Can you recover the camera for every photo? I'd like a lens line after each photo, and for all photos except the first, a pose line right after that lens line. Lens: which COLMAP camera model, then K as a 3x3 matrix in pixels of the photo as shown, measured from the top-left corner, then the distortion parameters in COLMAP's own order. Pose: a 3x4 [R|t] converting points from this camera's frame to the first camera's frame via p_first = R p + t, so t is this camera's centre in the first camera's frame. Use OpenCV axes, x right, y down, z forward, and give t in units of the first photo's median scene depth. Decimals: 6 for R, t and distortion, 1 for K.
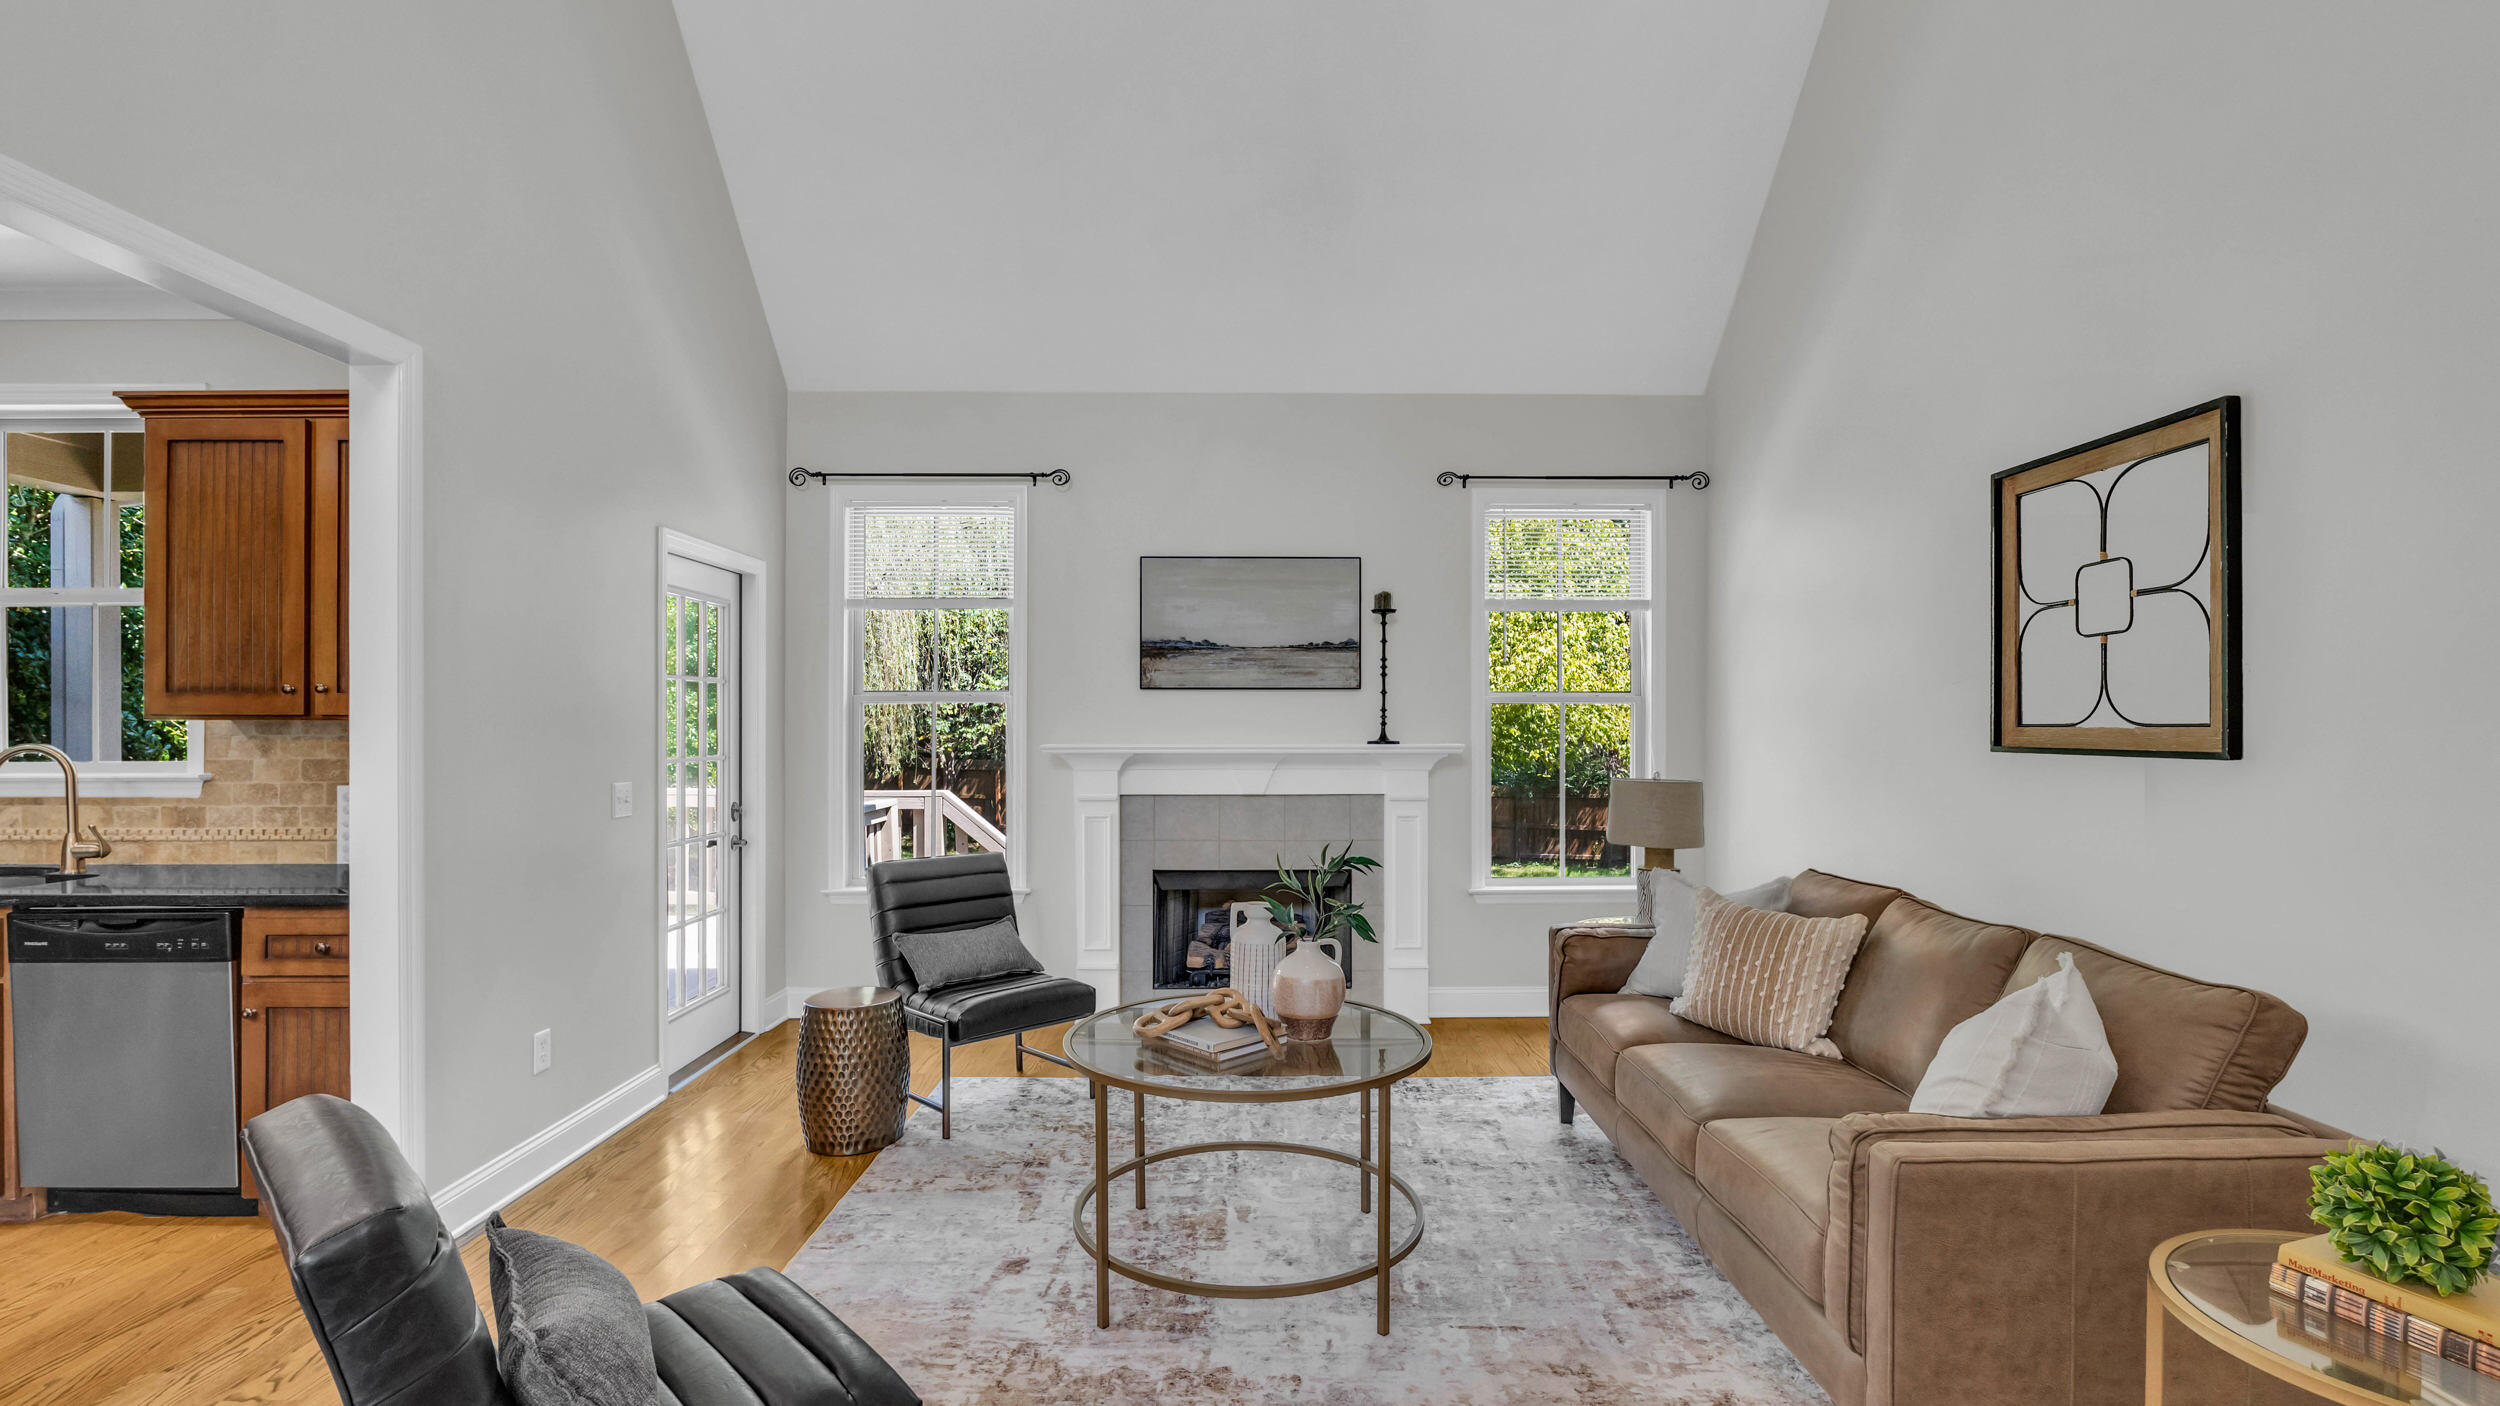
lens RADIAL K [[1161.1, 0, 1233.3], [0, 1161.1, 719.6], [0, 0, 1]] dist [-0.001159, 0.000023]
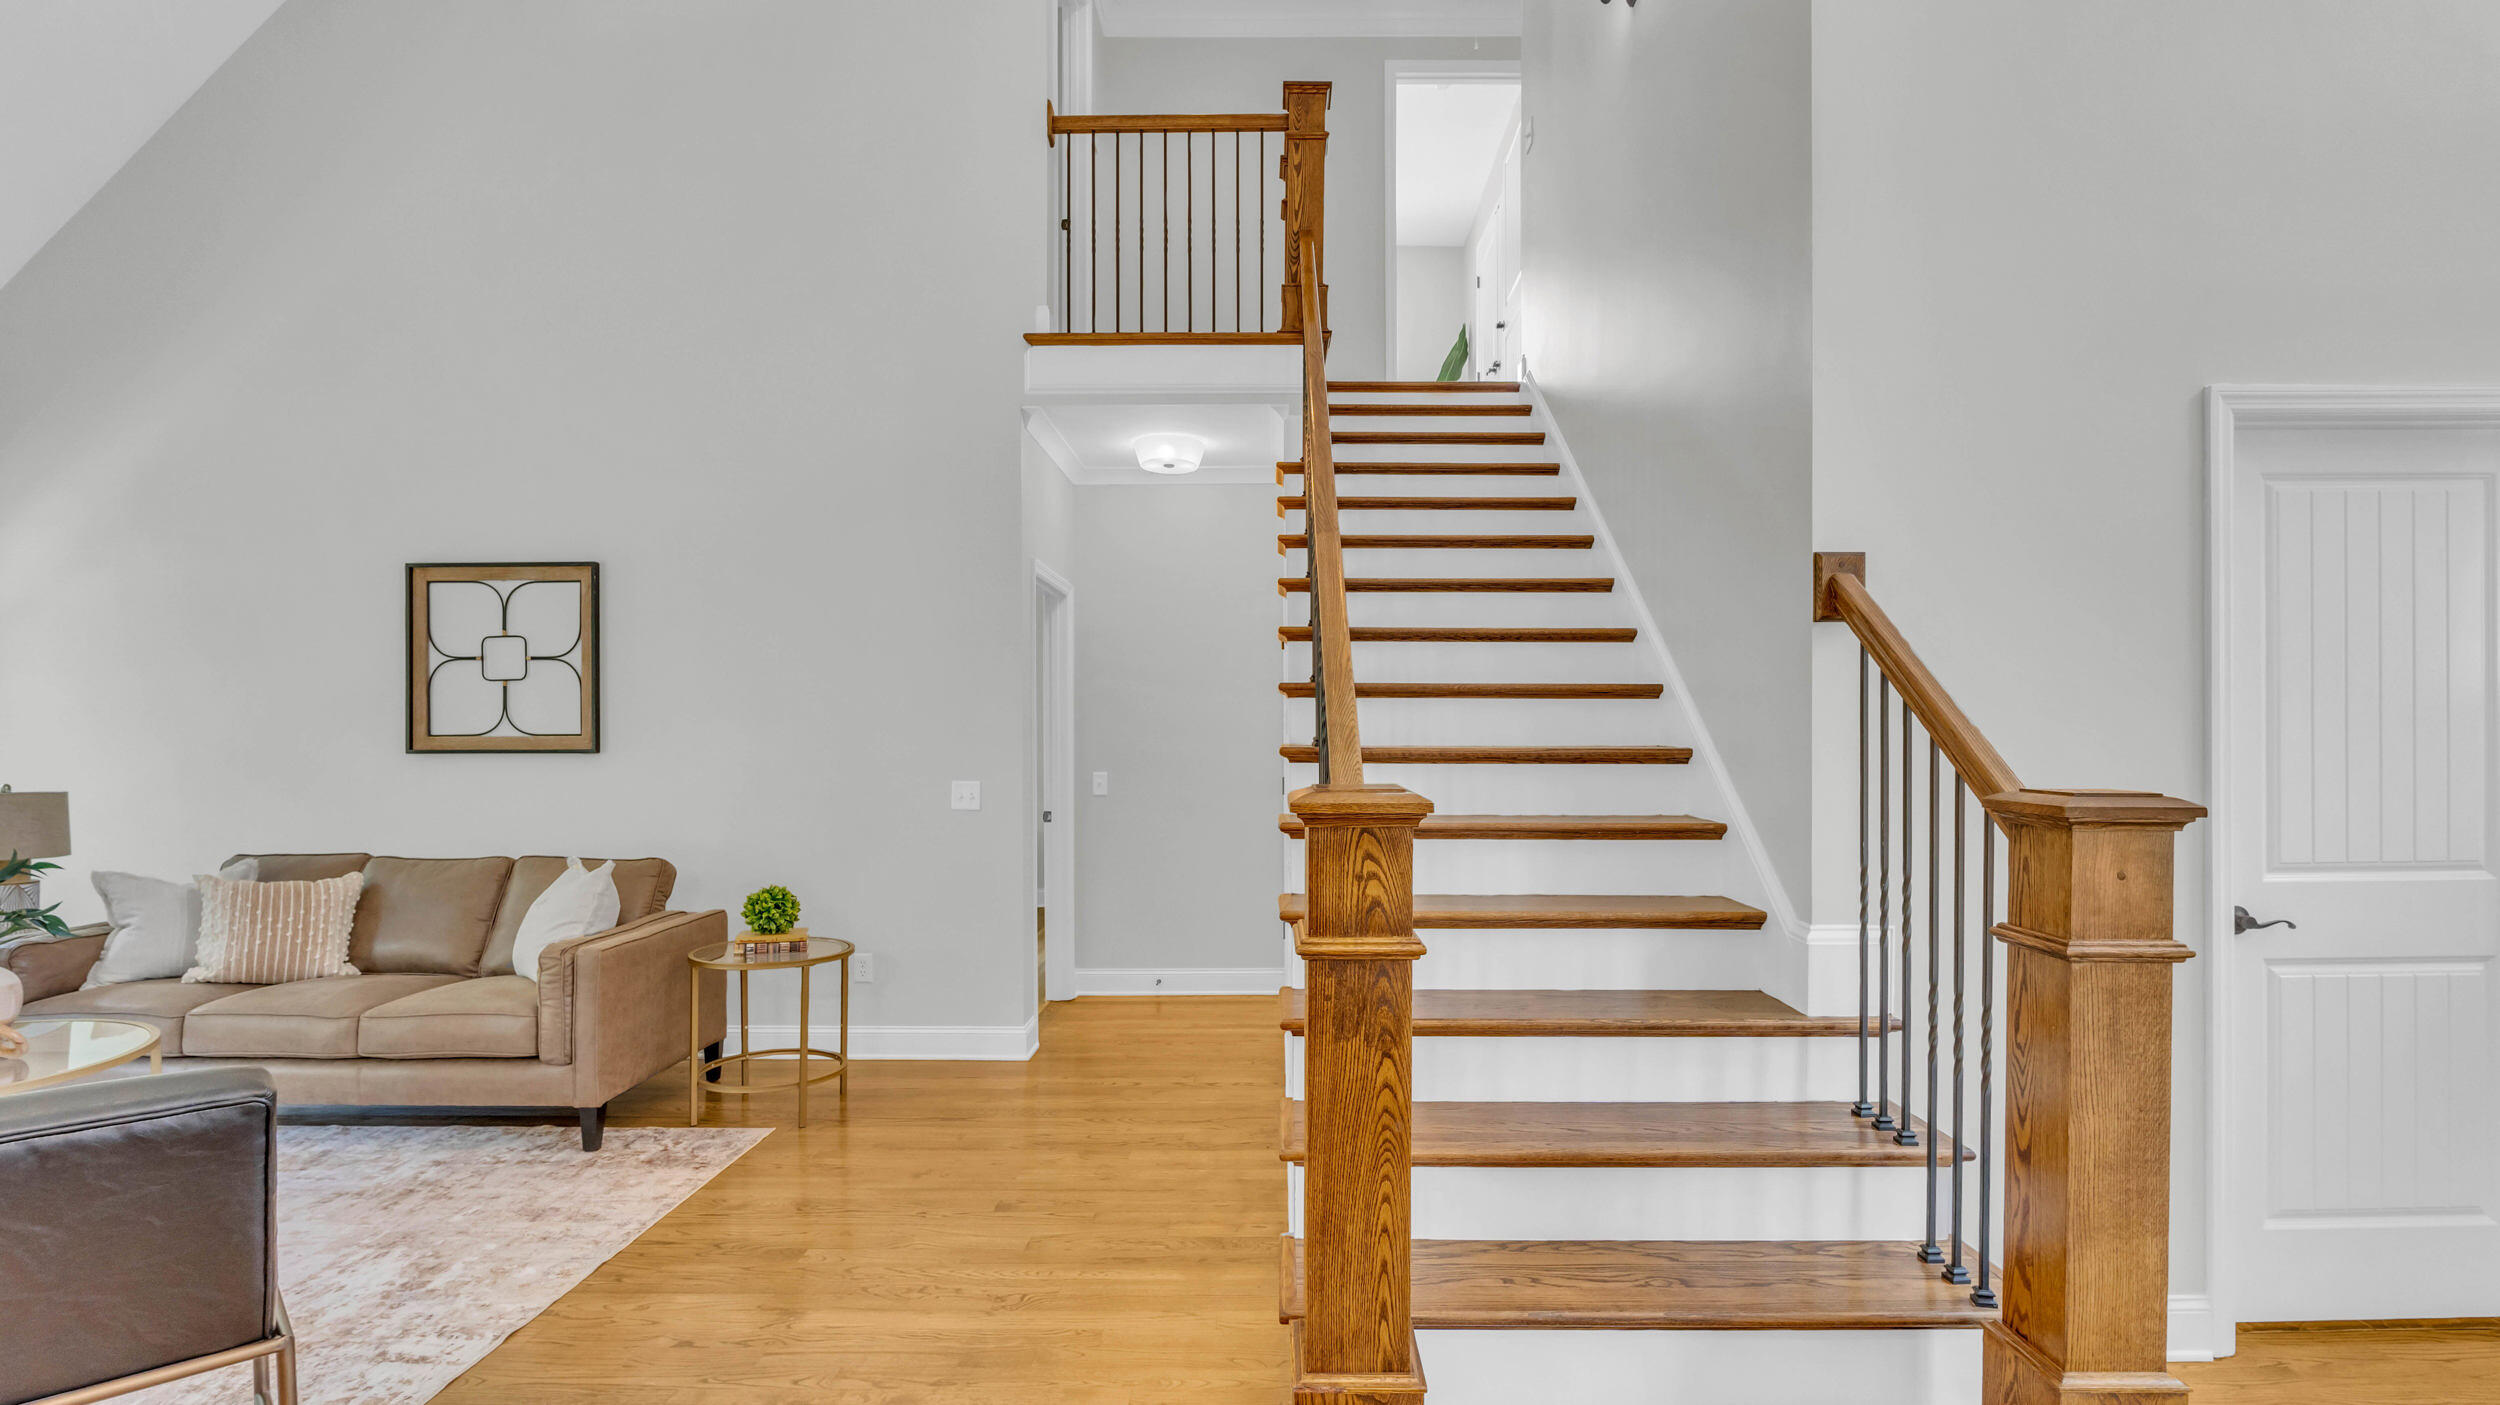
lens RADIAL K [[1163.0, 0, 1257.5], [0, 1163.0, 730.8], [0, 0, 1]] dist [-0.008663, 0.000372]
pose [[0.004449, 0.011344, 0.999926, -0.734766], [0.000707, 0.999935, -0.011347, 0.014736], [-0.999990, 0.000757, 0.004441, -0.067077]]
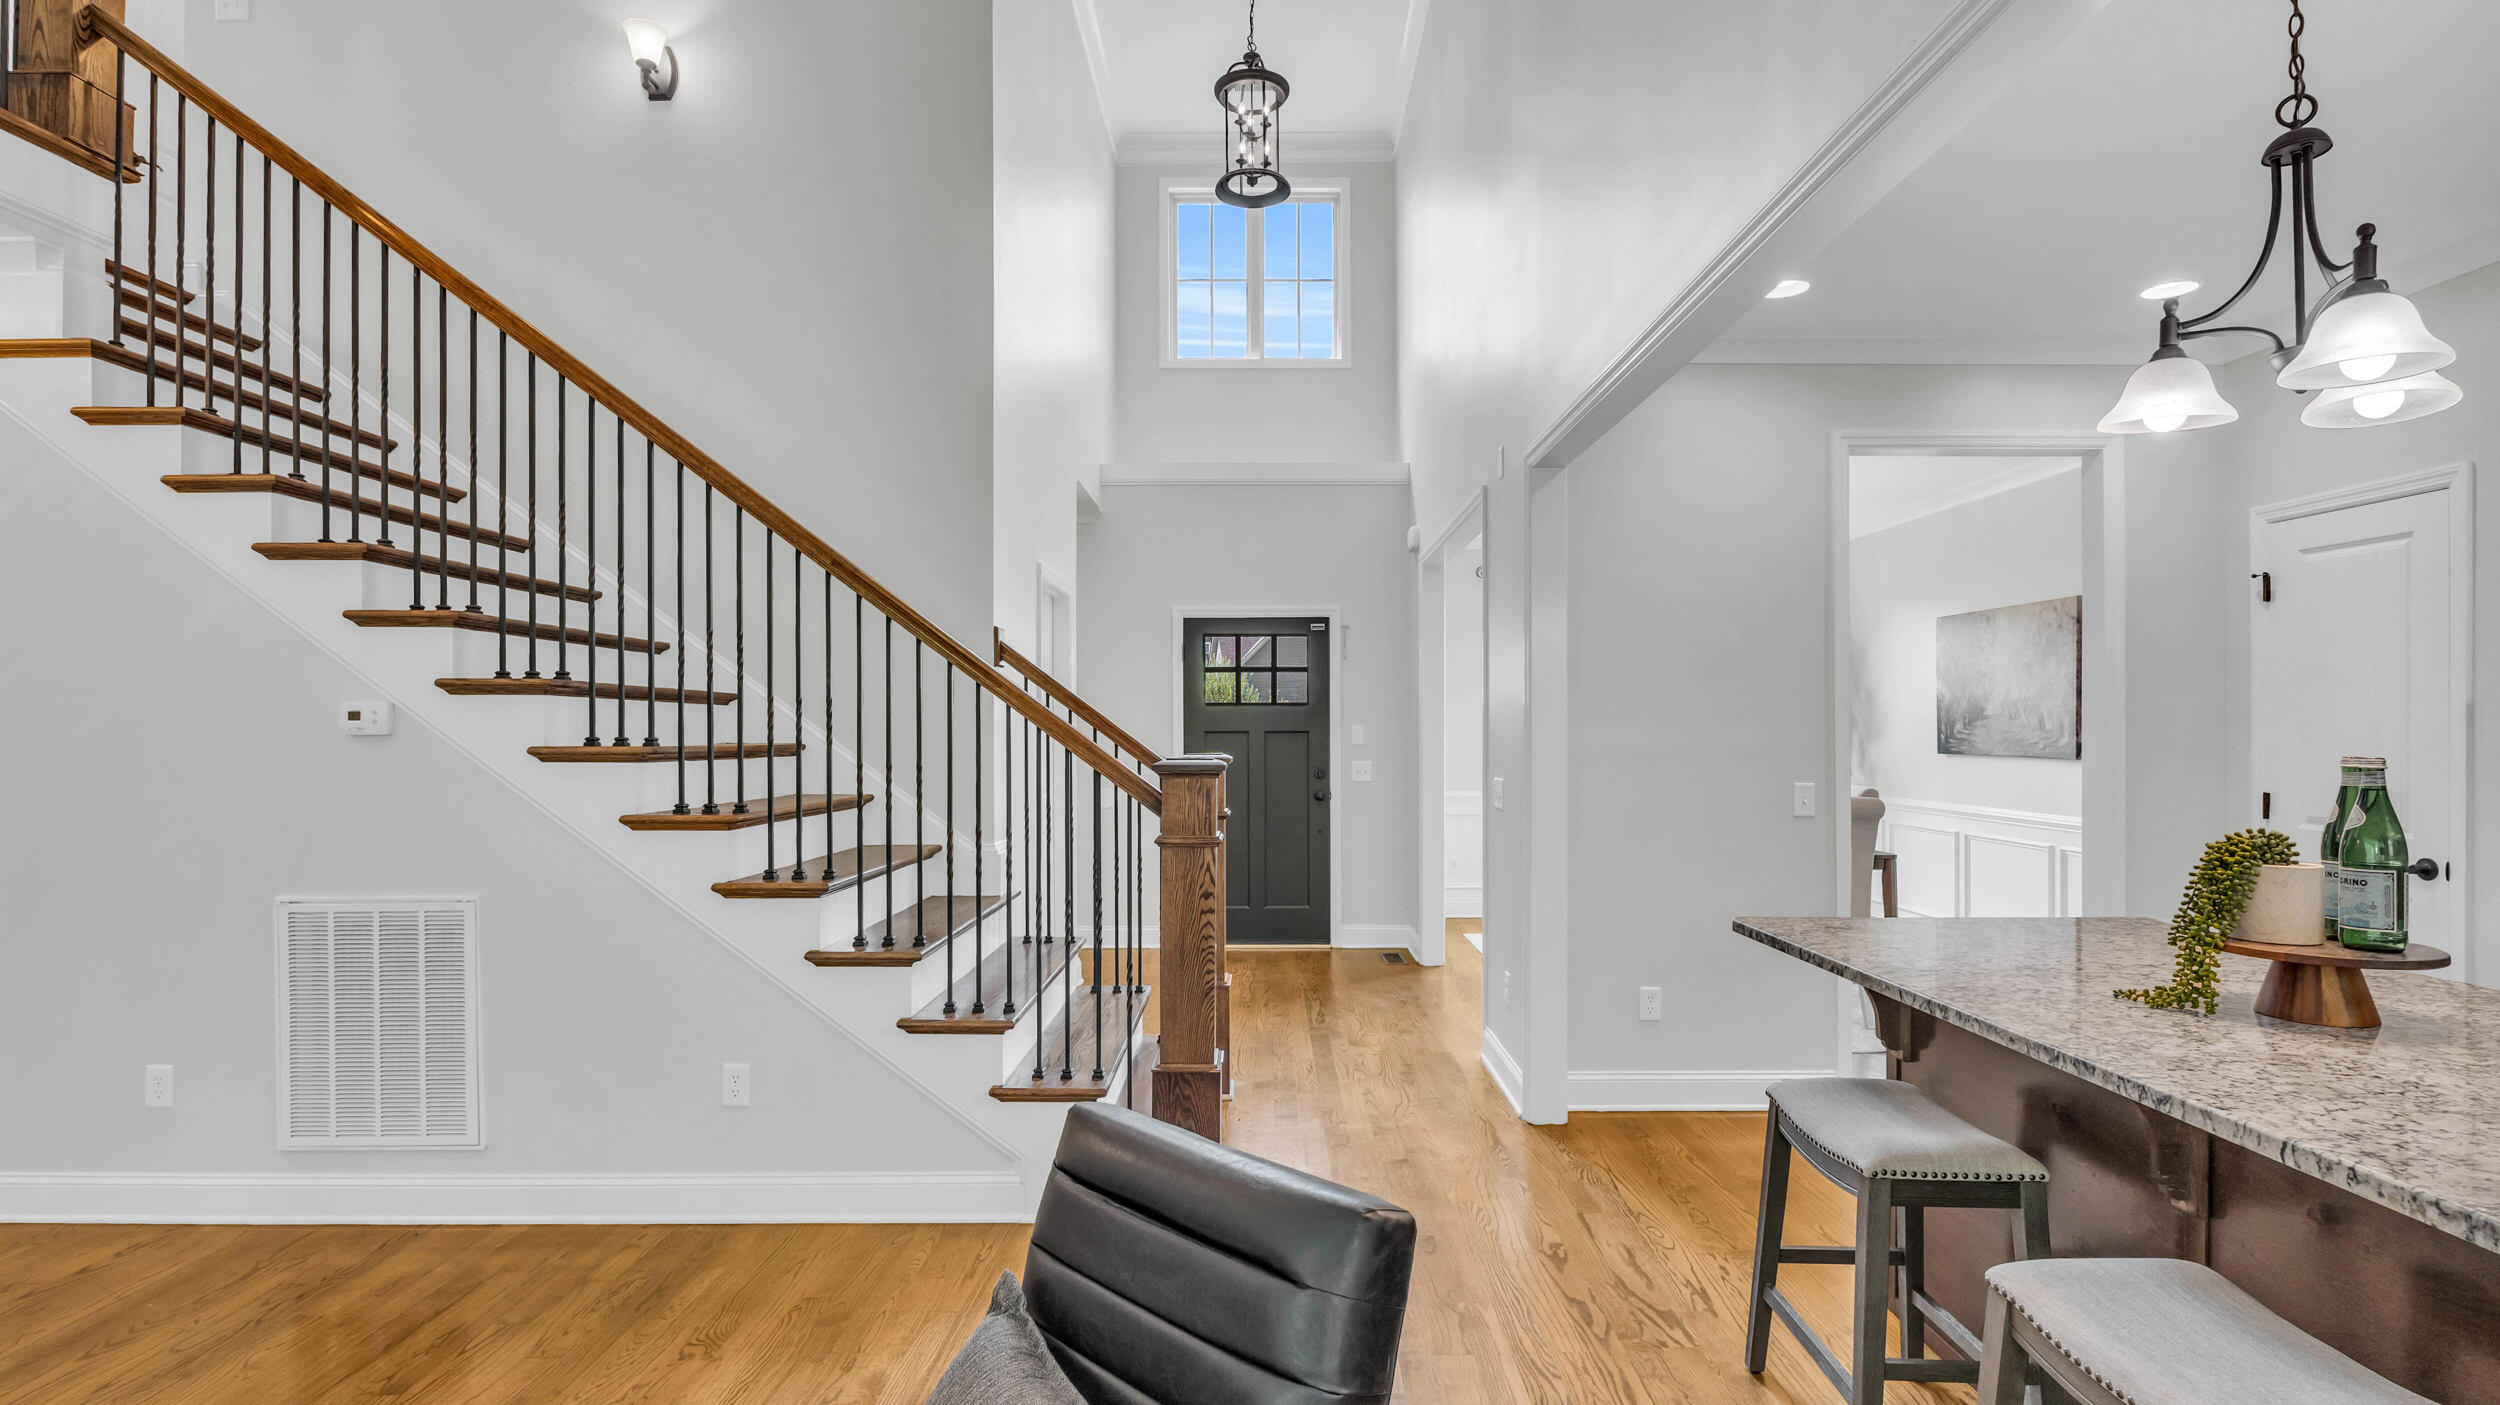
lens RADIAL K [[1163.0, 0, 1257.5], [0, 1163.0, 730.8], [0, 0, 1]] dist [-0.008663, 0.000372]
pose [[-0.999977, 0.003525, 0.005822, -0.325055], [0.003513, 0.999992, -0.002029, 0.001602], [-0.005829, -0.002008, -0.999981, 0.802386]]
